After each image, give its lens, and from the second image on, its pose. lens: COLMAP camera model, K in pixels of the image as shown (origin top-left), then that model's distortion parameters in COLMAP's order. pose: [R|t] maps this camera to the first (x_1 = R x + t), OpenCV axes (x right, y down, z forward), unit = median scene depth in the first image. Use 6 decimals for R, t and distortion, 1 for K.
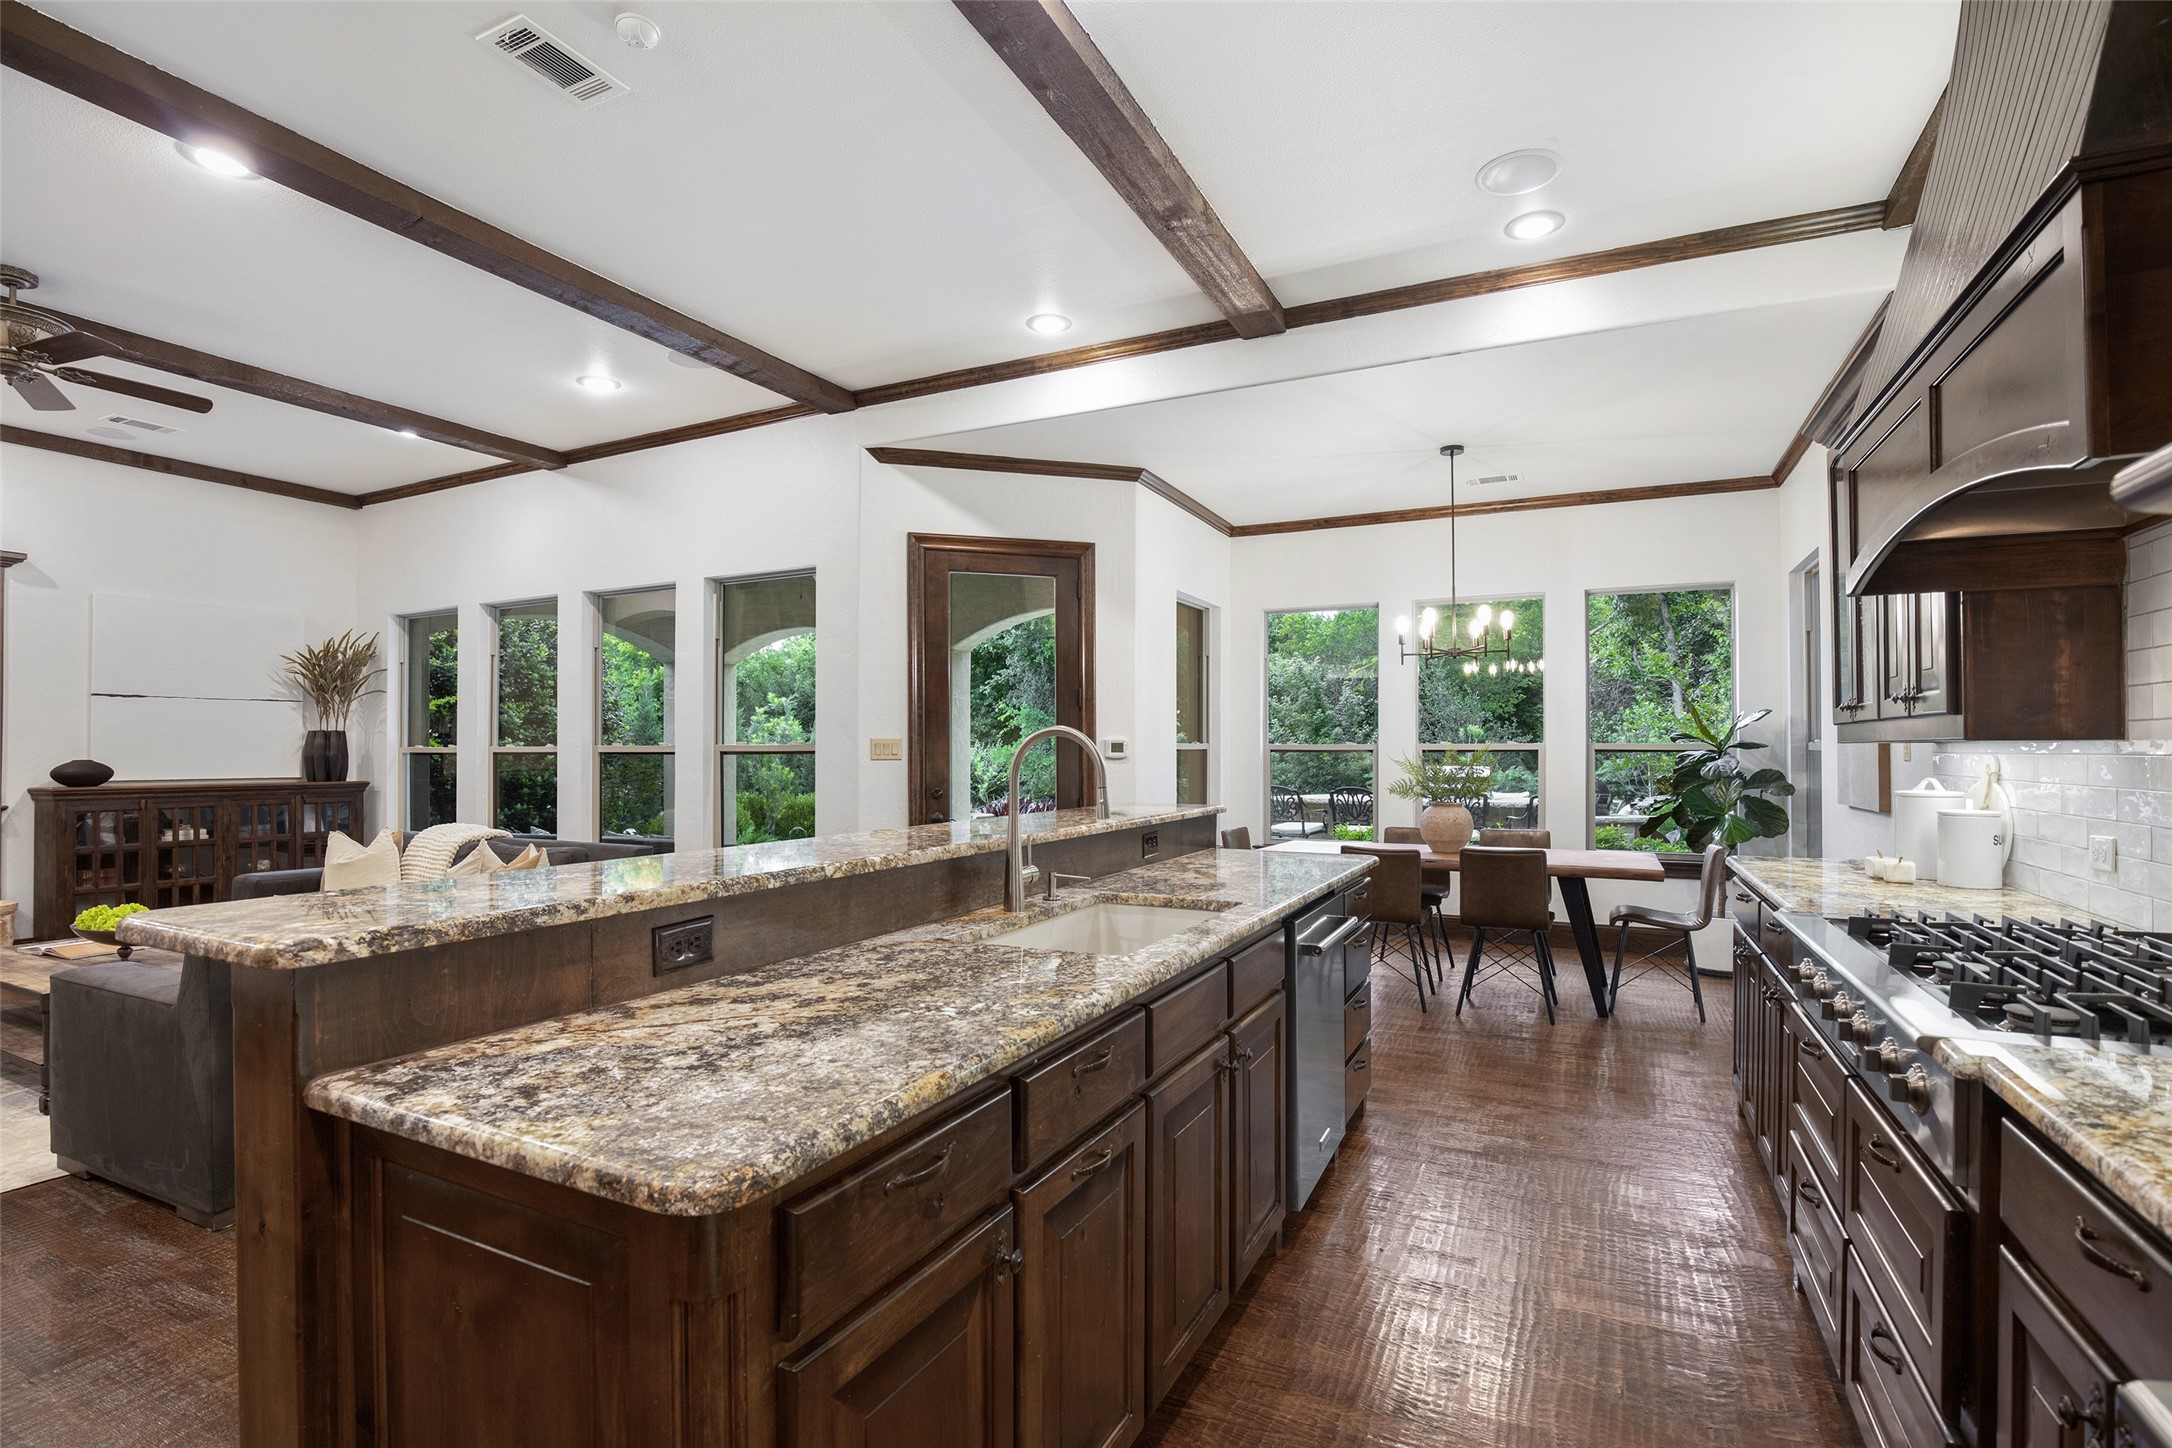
lens RADIAL K [[1017.9, 0, 1085.0], [0, 1017.9, 729.4], [0, 0, 1]] dist [-0.022577, 0.000090]
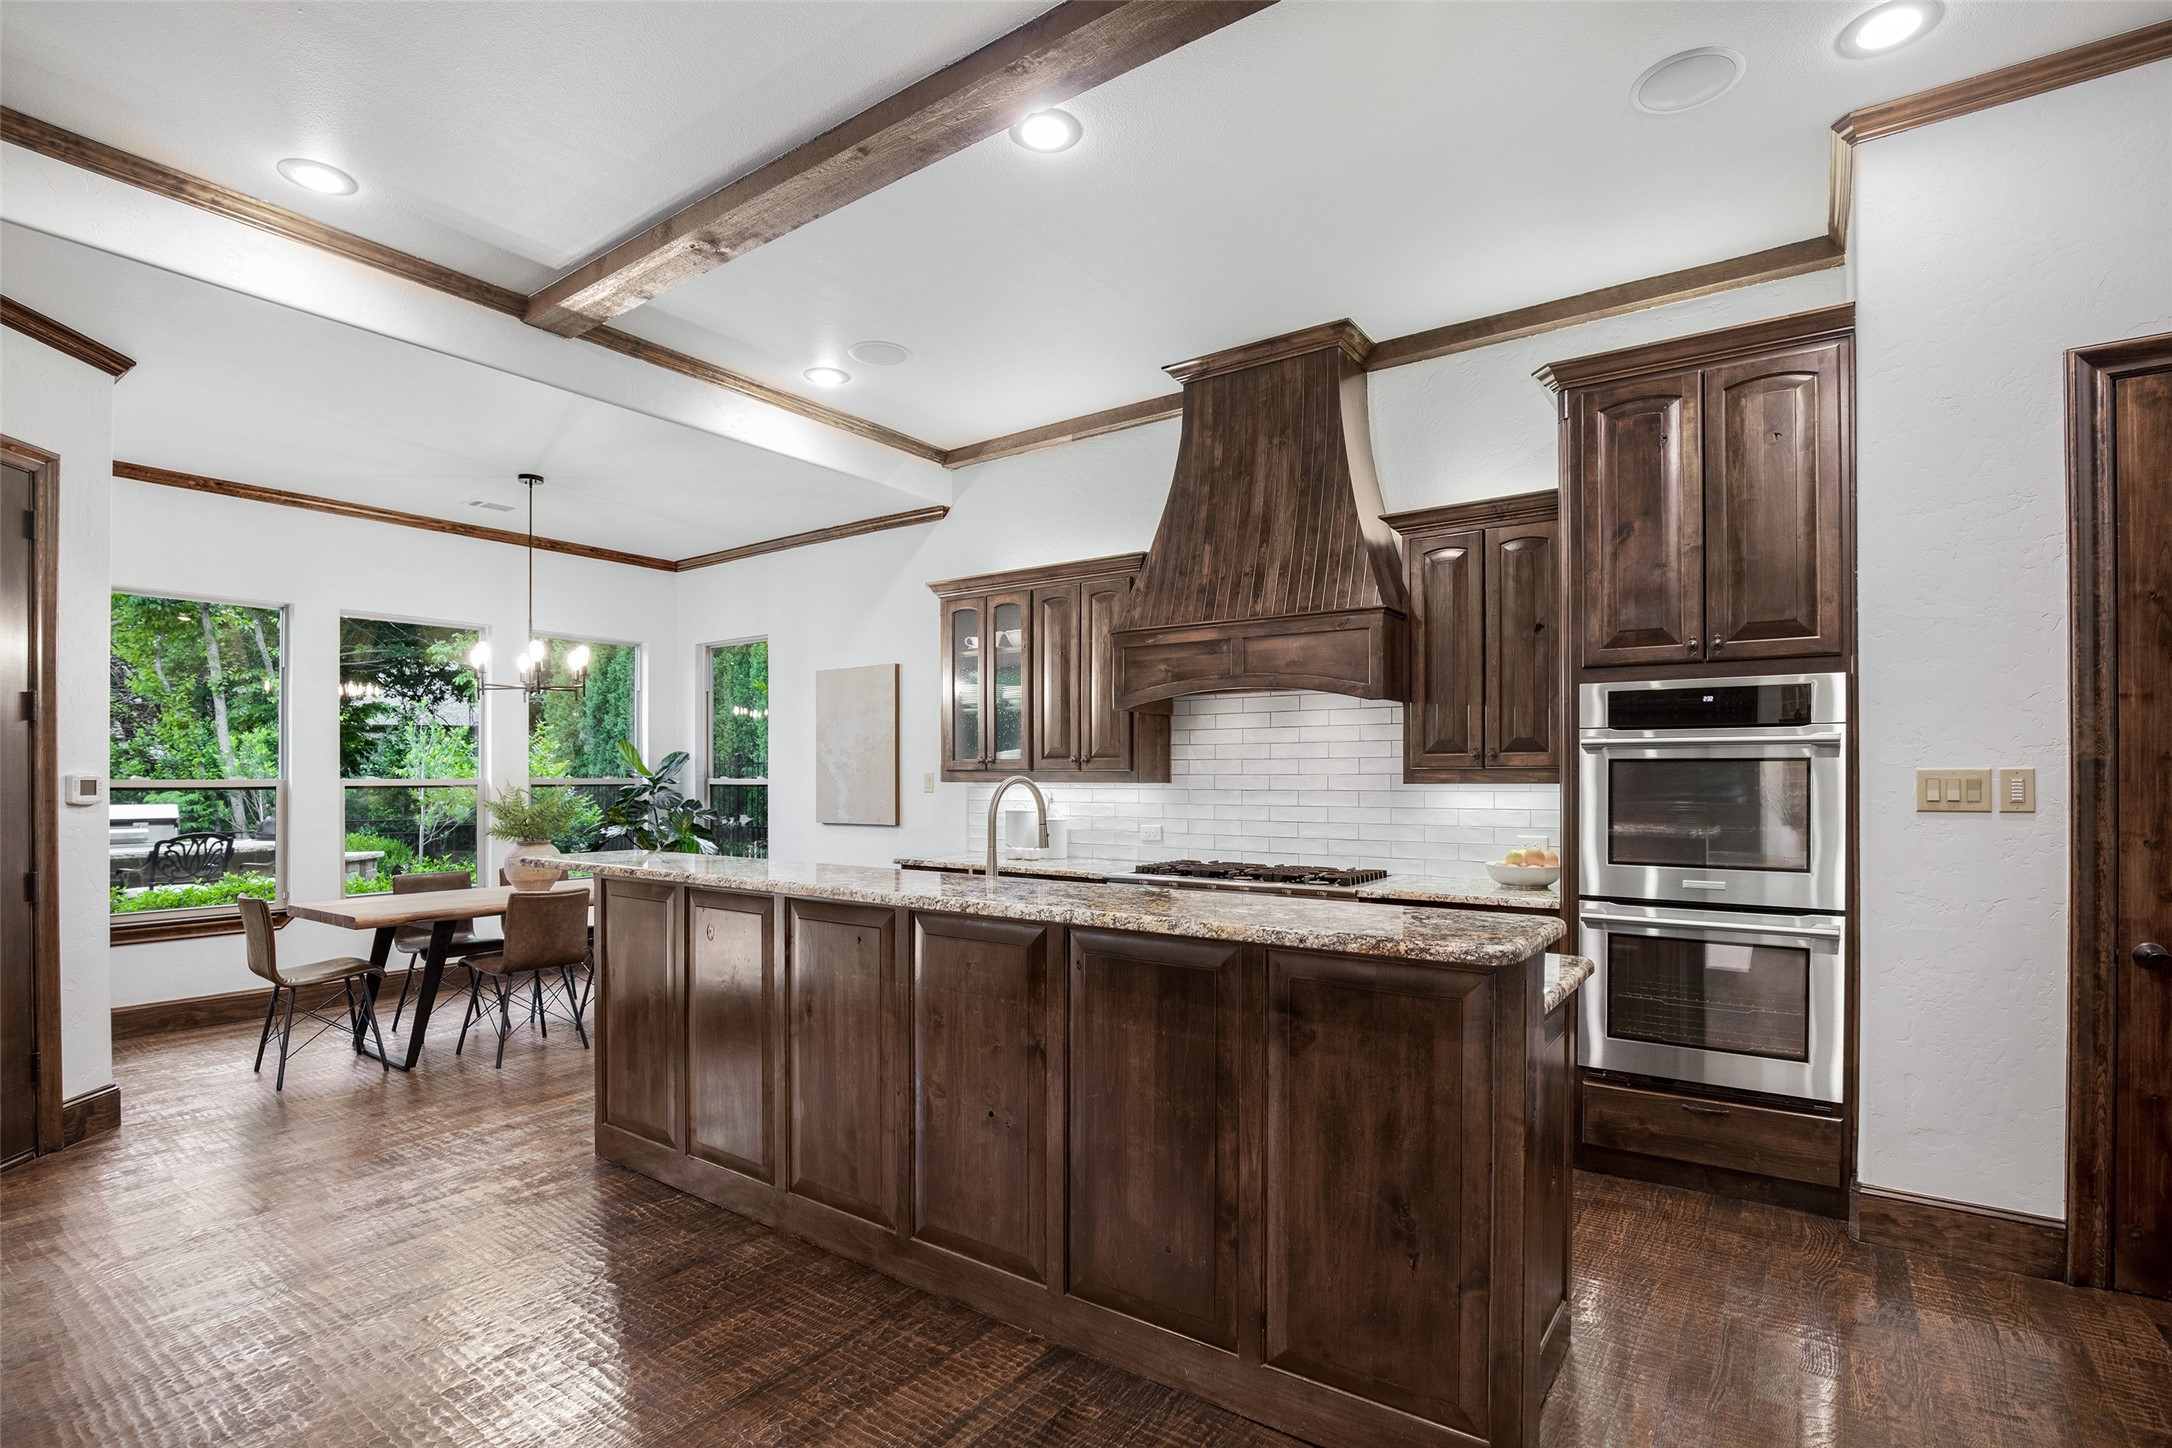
lens RADIAL K [[1017.9, 0, 1111.9], [0, 1017.9, 770.5], [0, 0, 1]] dist [-0.022577, 0.000090]
pose [[0.144037, 0.005879, 0.989555, -0.486304], [-0.013066, 0.999906, -0.004038, 0.004536], [-0.989486, -0.012348, 0.144100, 0.272286]]
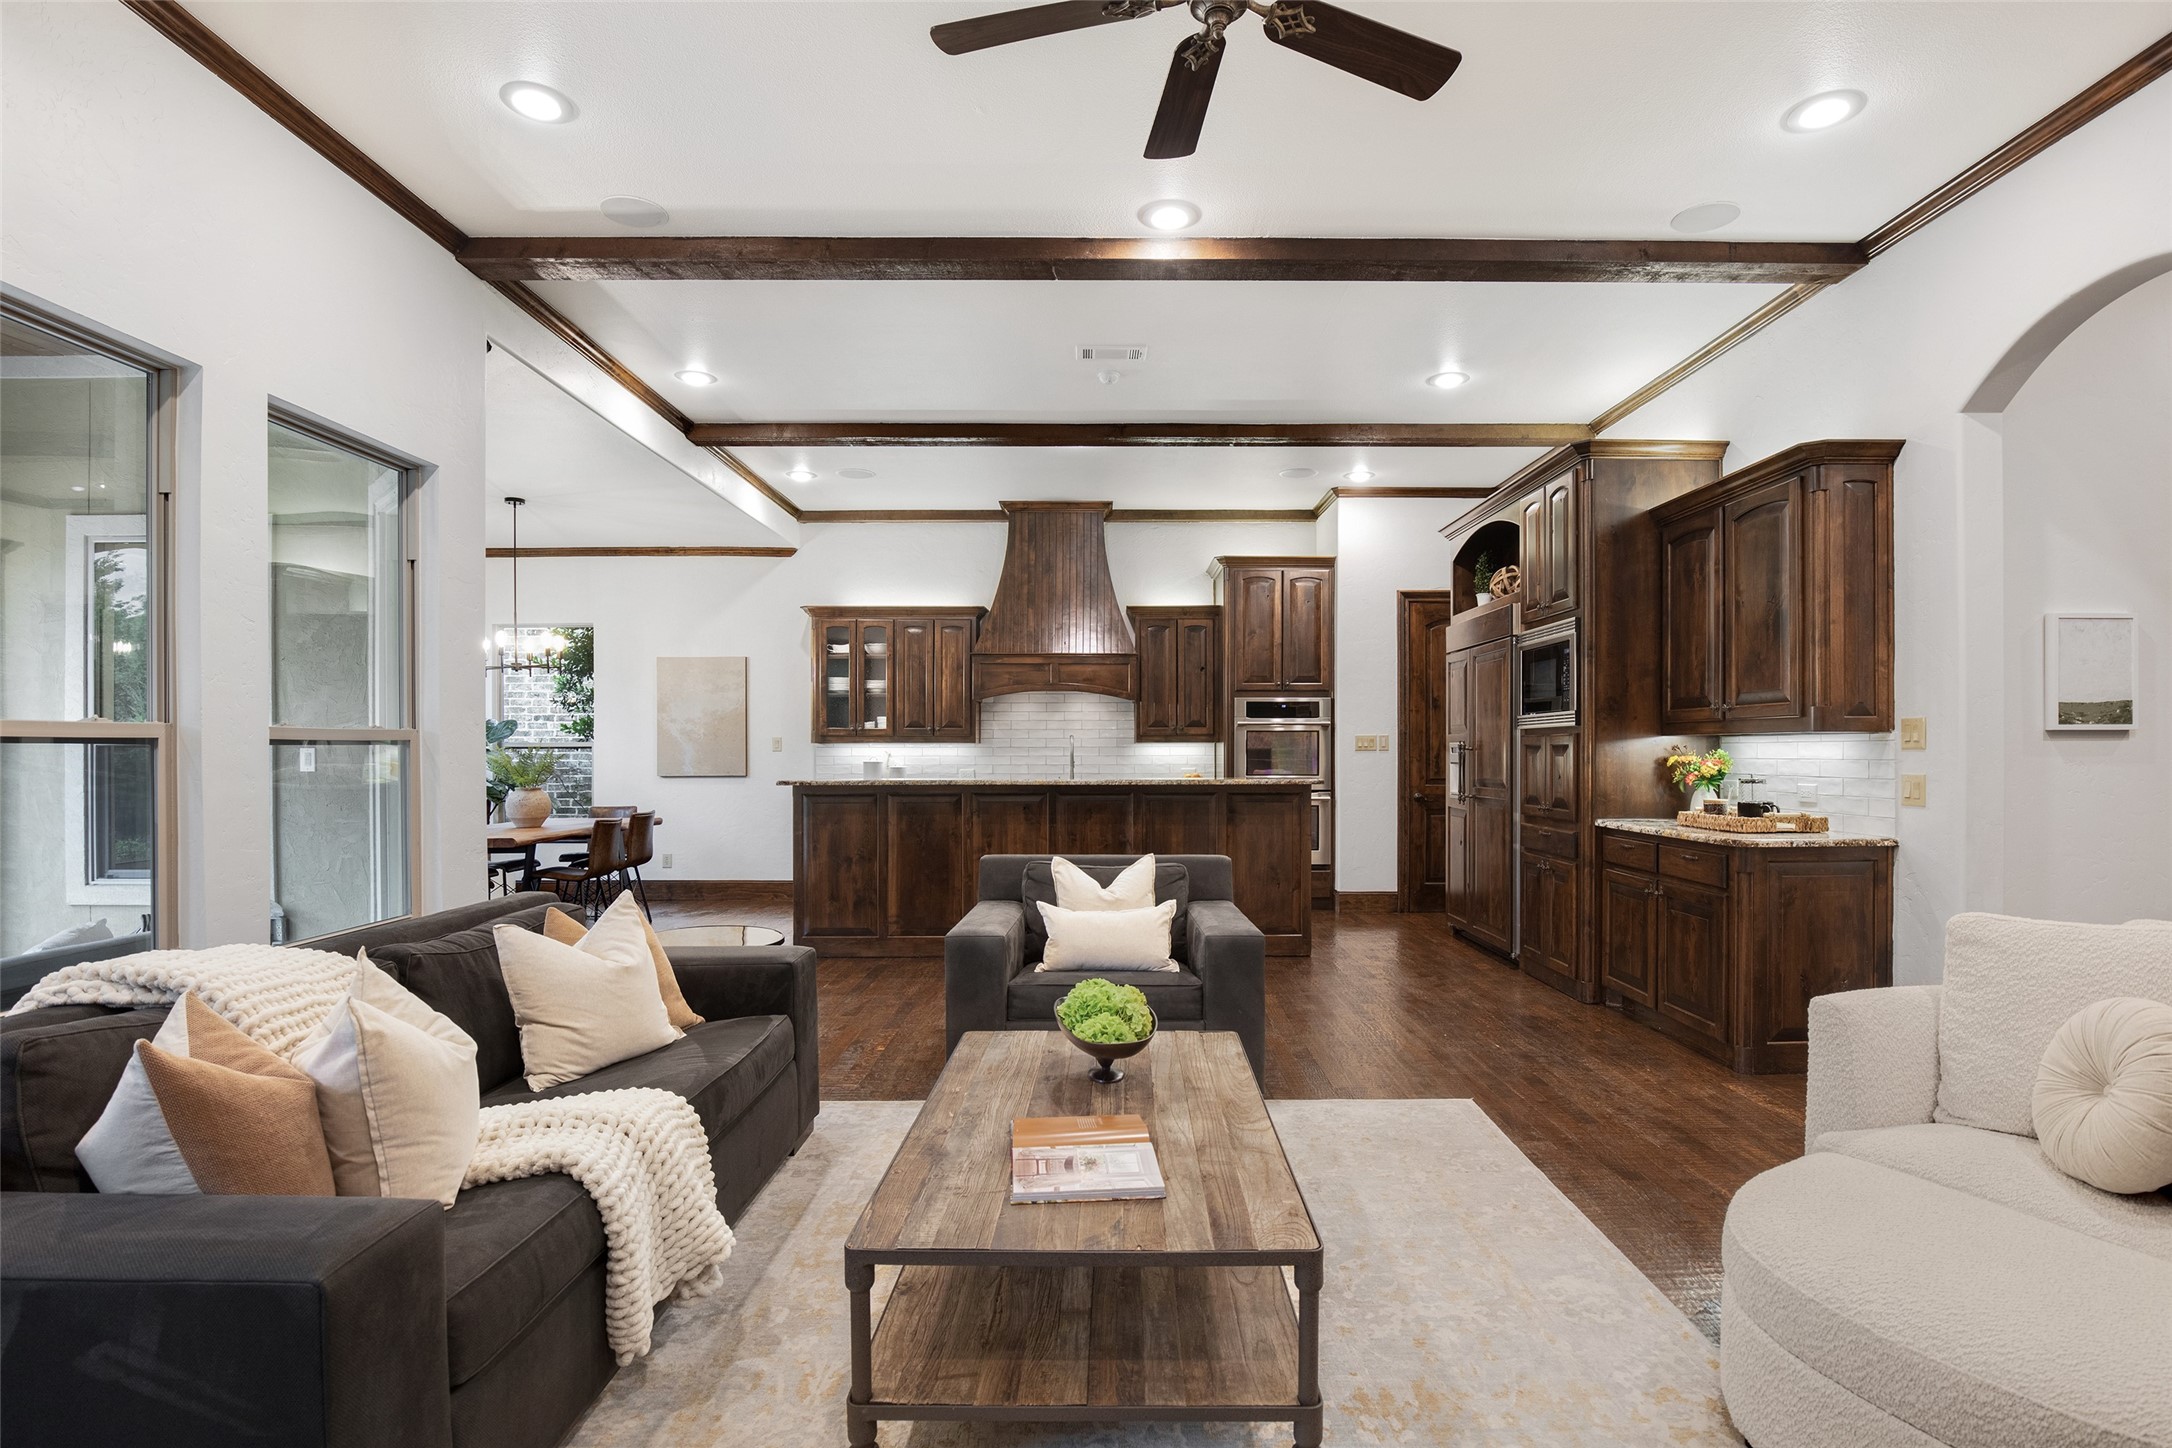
lens RADIAL K [[1059.2, 0, 1108.8], [0, 1059.2, 754.1], [0, 0, 1]] dist [-0.009606, 0.000740]
pose [[-0.451131, -0.001931, 0.892455, -1.034591], [-0.010065, 0.999945, -0.002924, 0.028431], [-0.892401, -0.010302, -0.451126, 0.859744]]
